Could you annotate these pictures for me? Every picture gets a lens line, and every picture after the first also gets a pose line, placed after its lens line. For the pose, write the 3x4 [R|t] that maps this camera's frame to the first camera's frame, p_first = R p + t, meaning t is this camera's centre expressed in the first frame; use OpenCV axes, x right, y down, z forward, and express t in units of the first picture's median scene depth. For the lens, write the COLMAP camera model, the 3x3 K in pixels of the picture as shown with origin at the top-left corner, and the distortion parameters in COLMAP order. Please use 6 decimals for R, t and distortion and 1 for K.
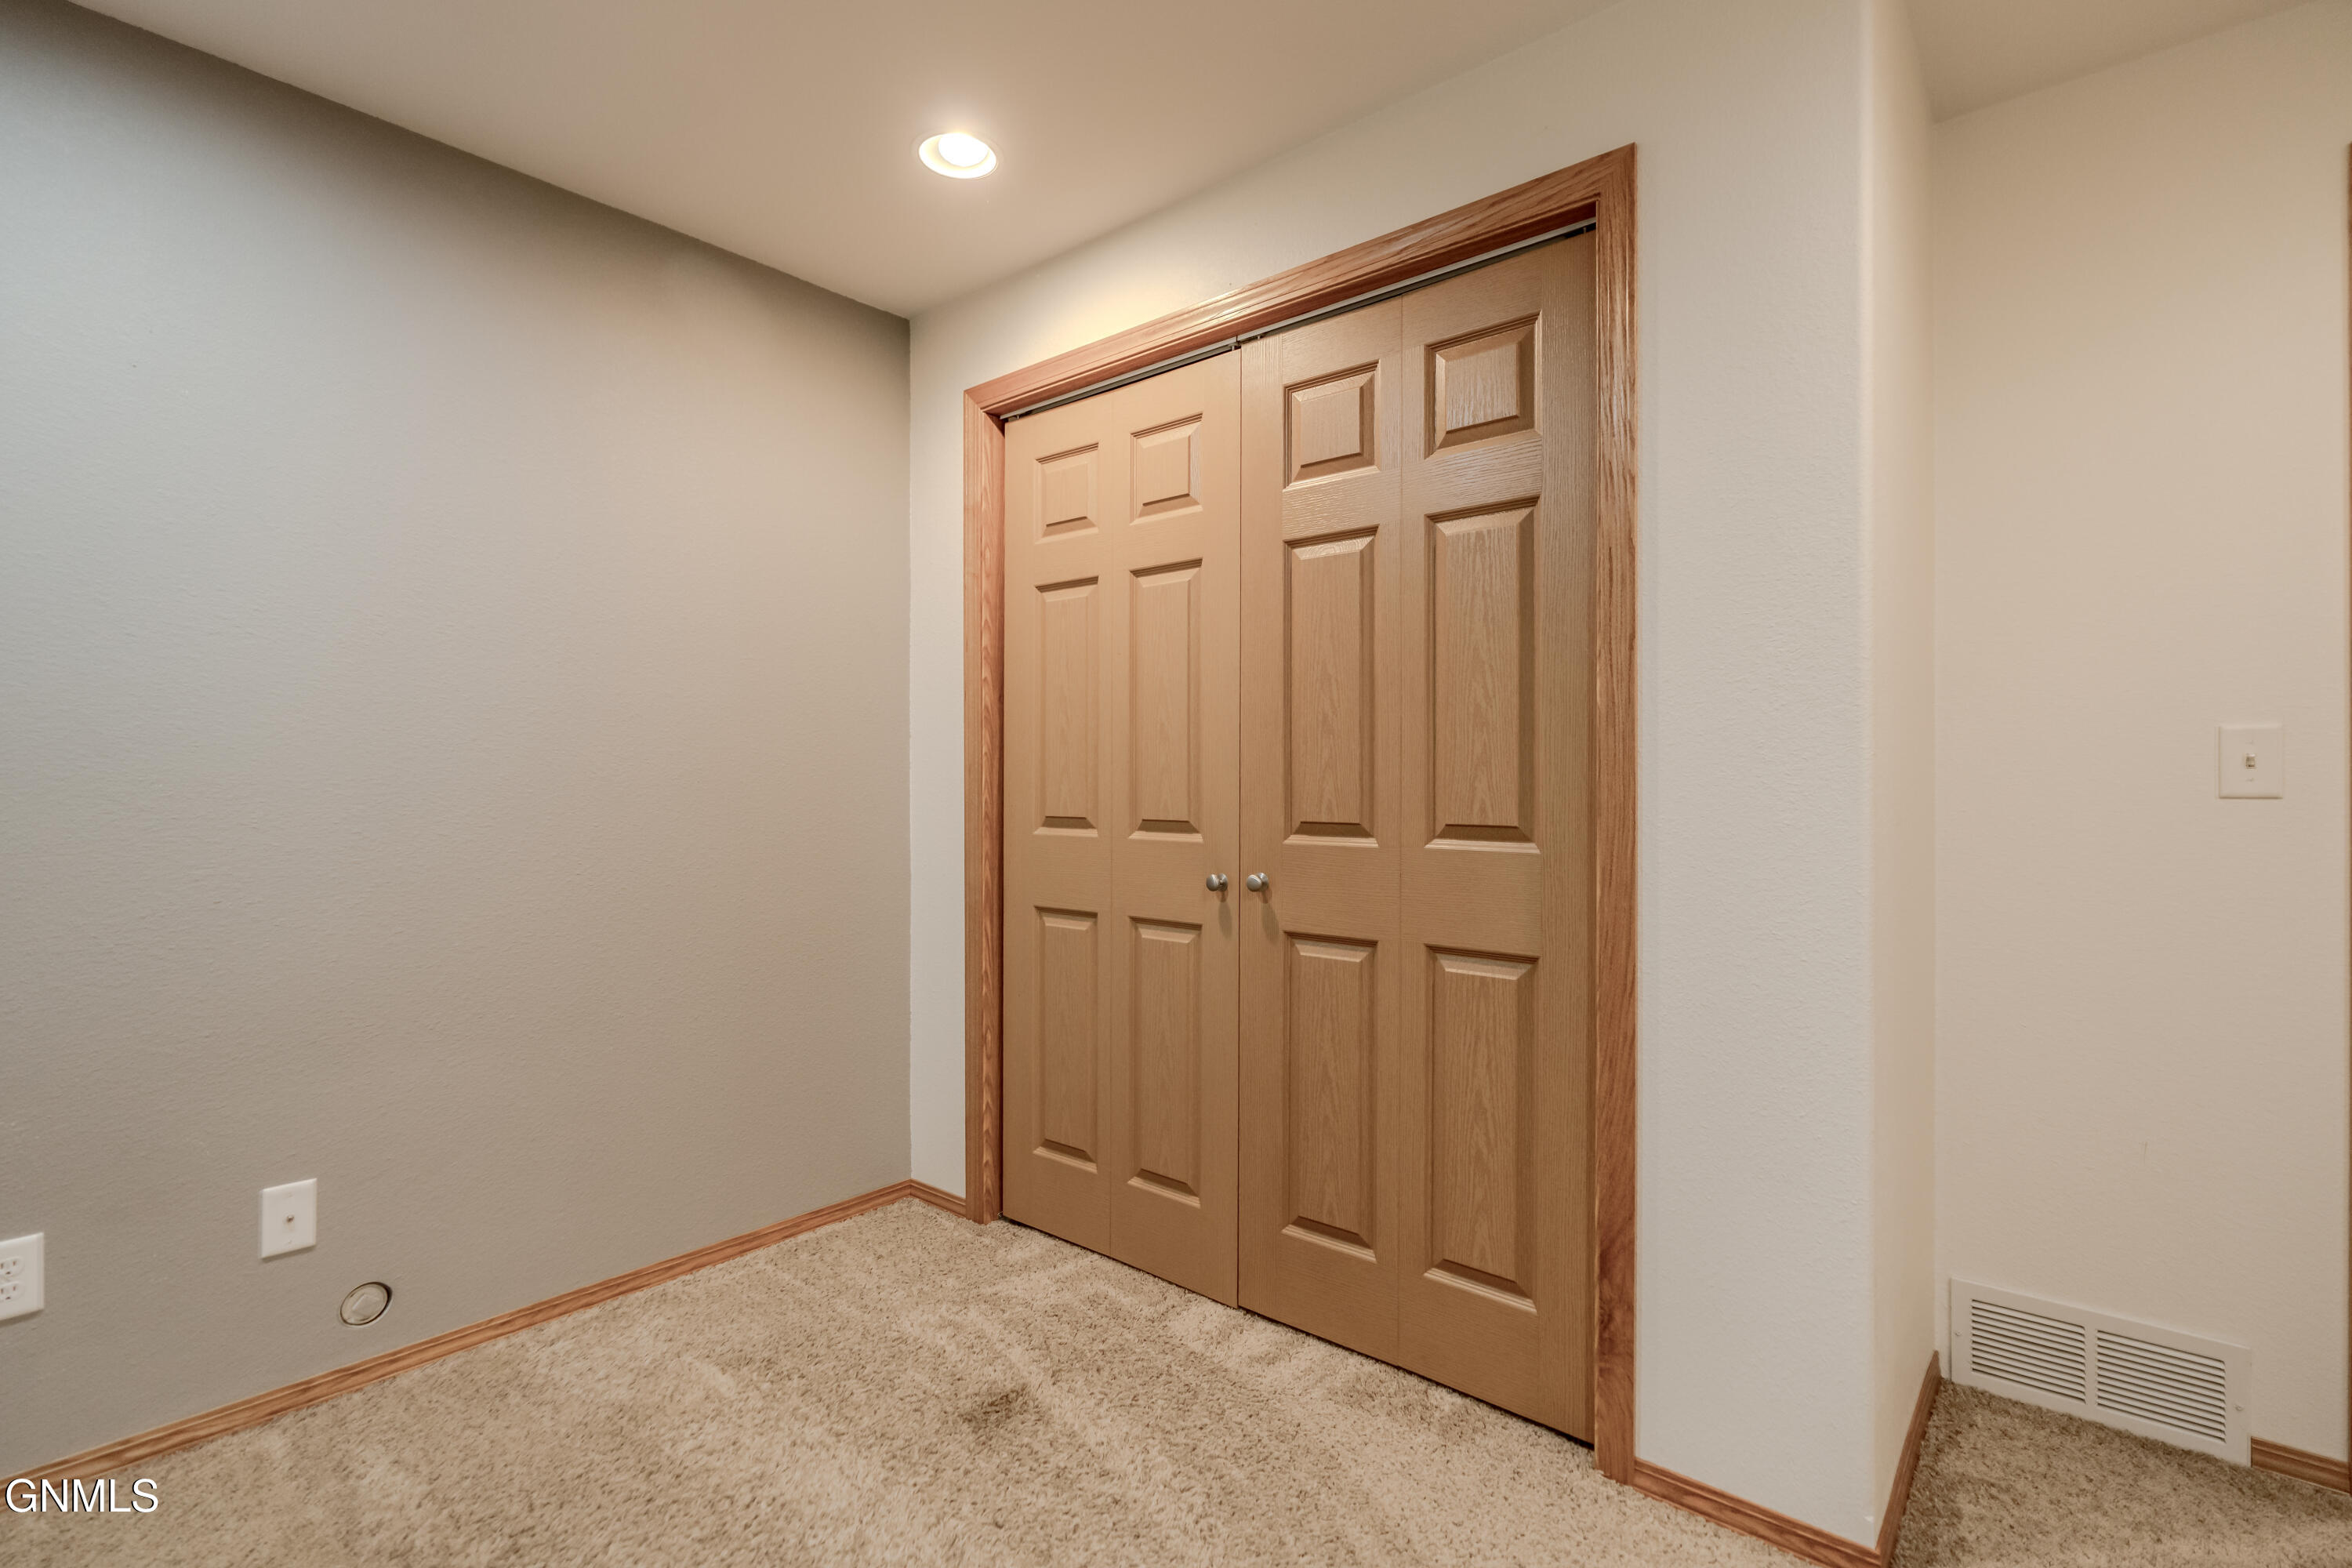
lens RADIAL K [[1083.6, 0, 1172.0], [0, 1083.6, 789.9], [0, 0, 1]] dist [-0.007646, 0.003121]
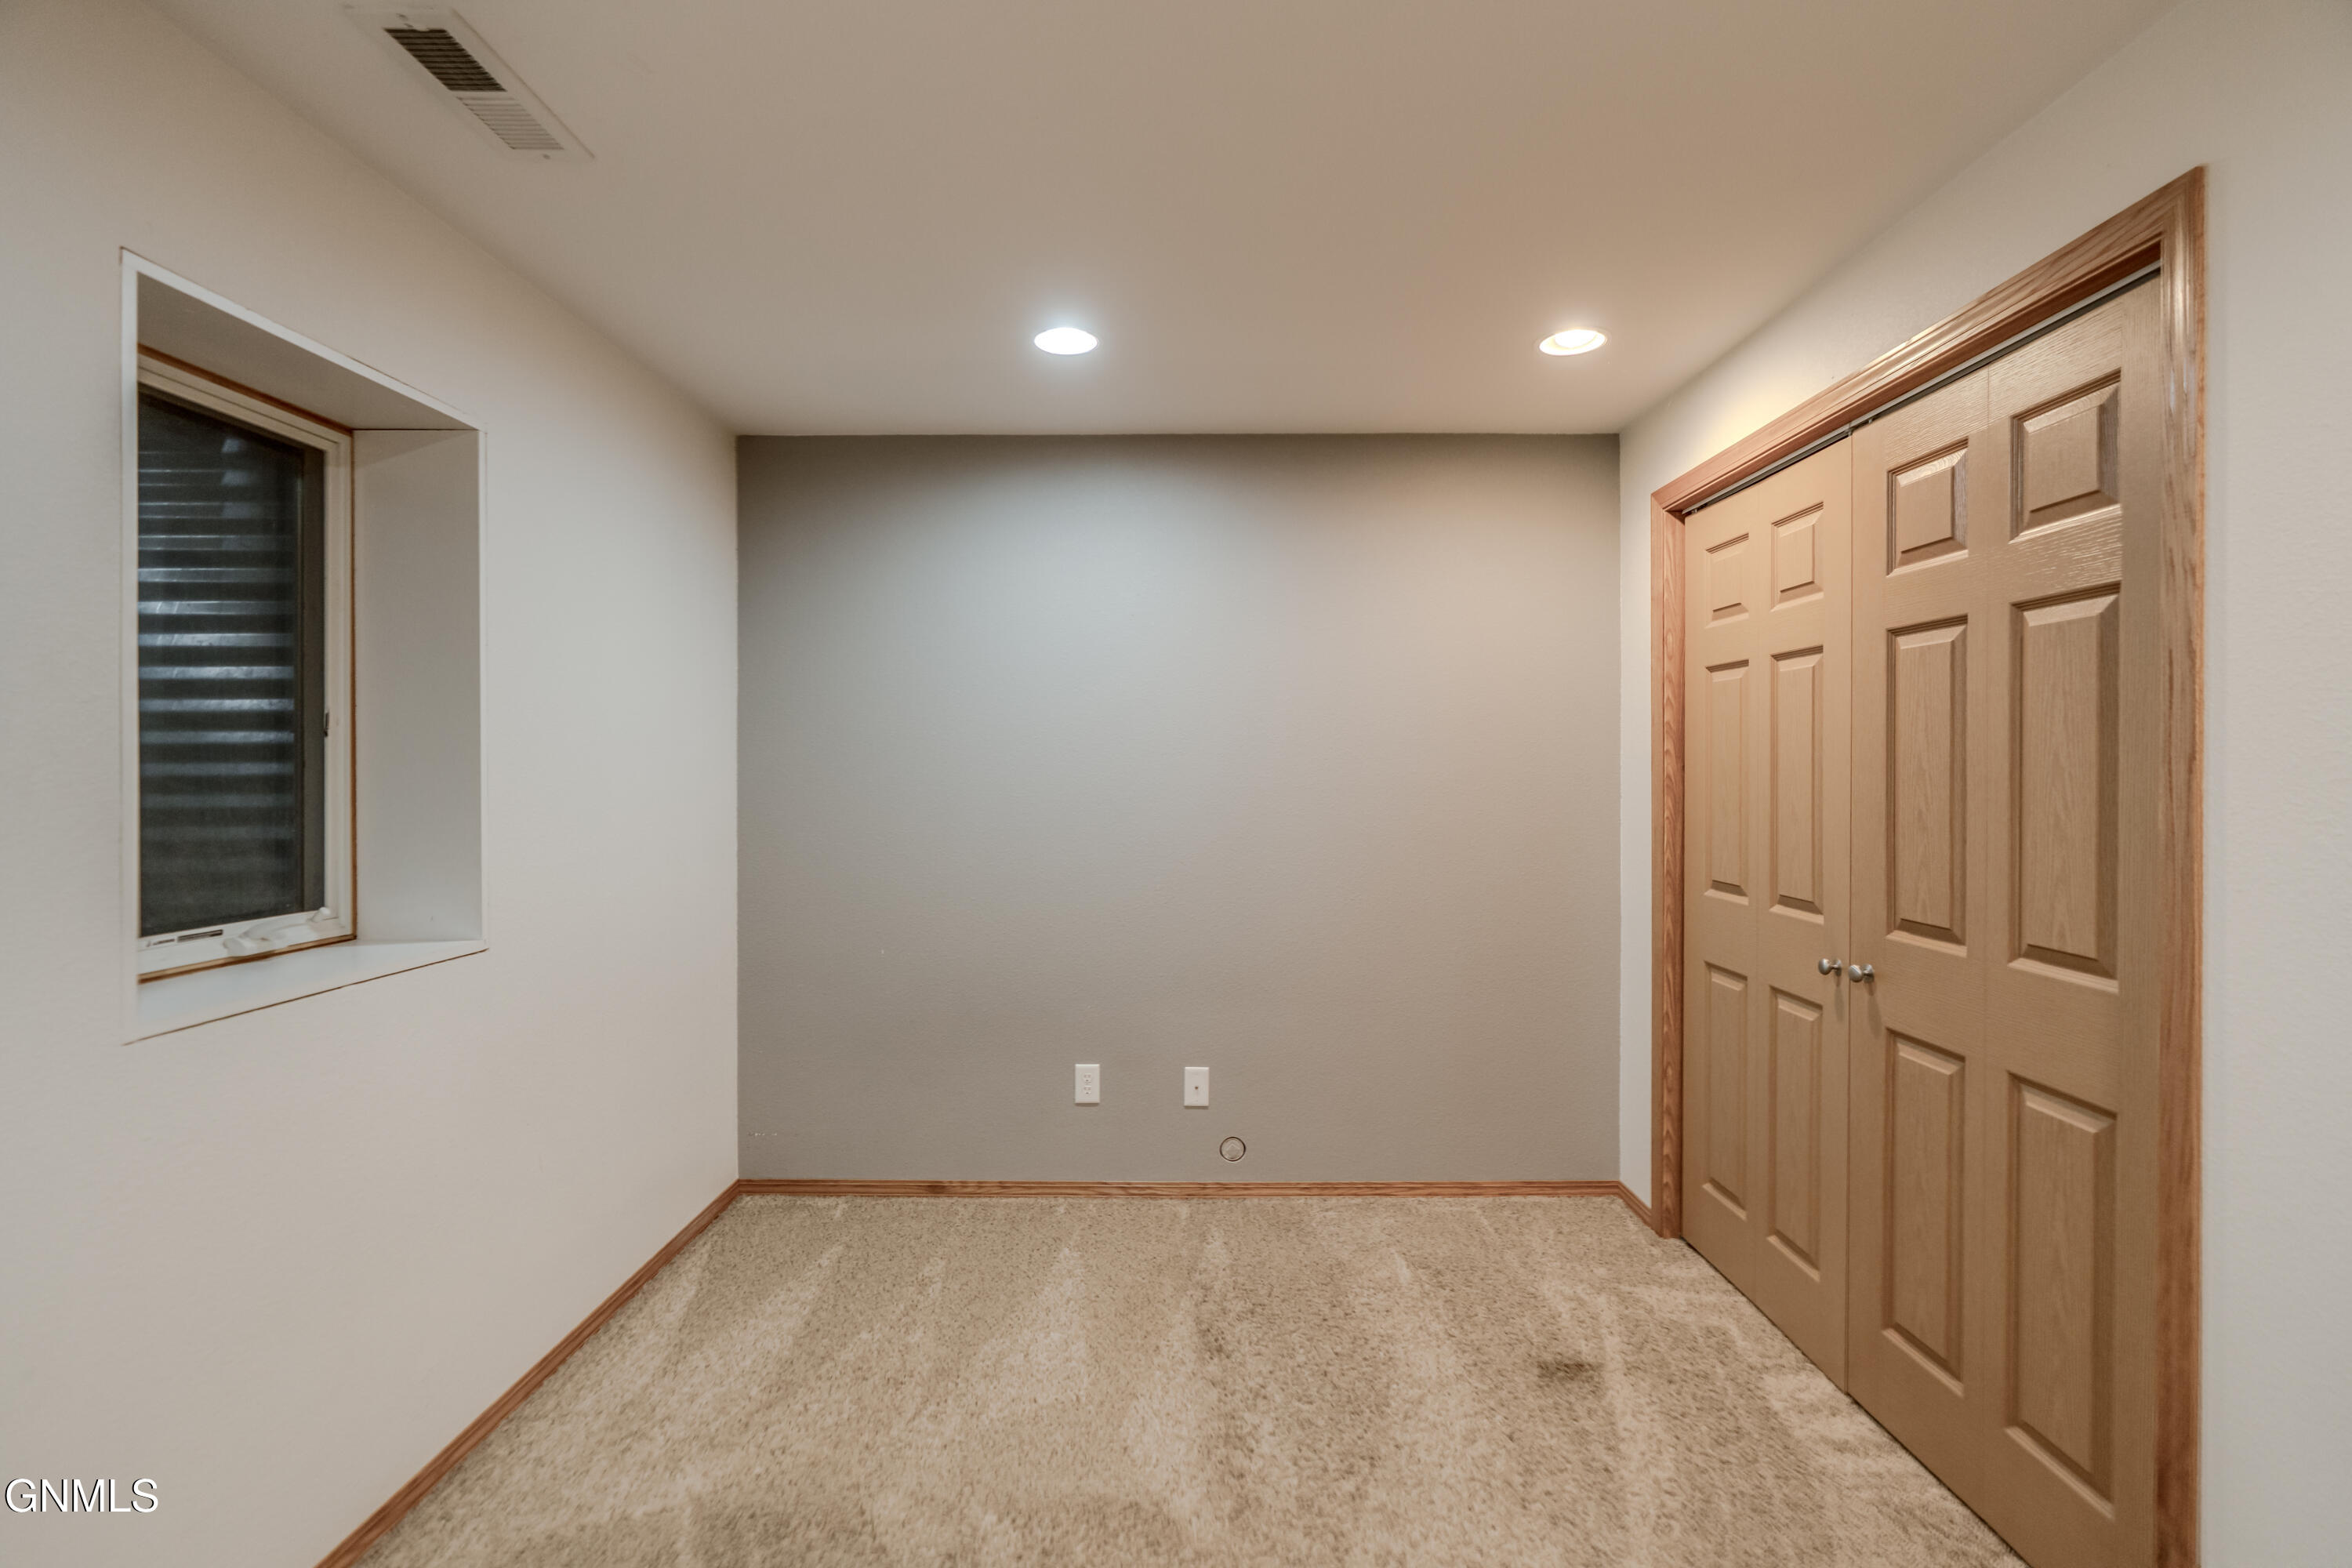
lens RADIAL K [[1083.6, 0, 1194.6], [0, 1083.6, 763.5], [0, 0, 1]] dist [-0.007646, 0.003121]
pose [[0.637827, -0.002505, -0.770175, 0.483152], [0.003638, 0.999993, -0.000240, -0.116739], [0.770171, -0.002649, 0.637832, -0.112089]]
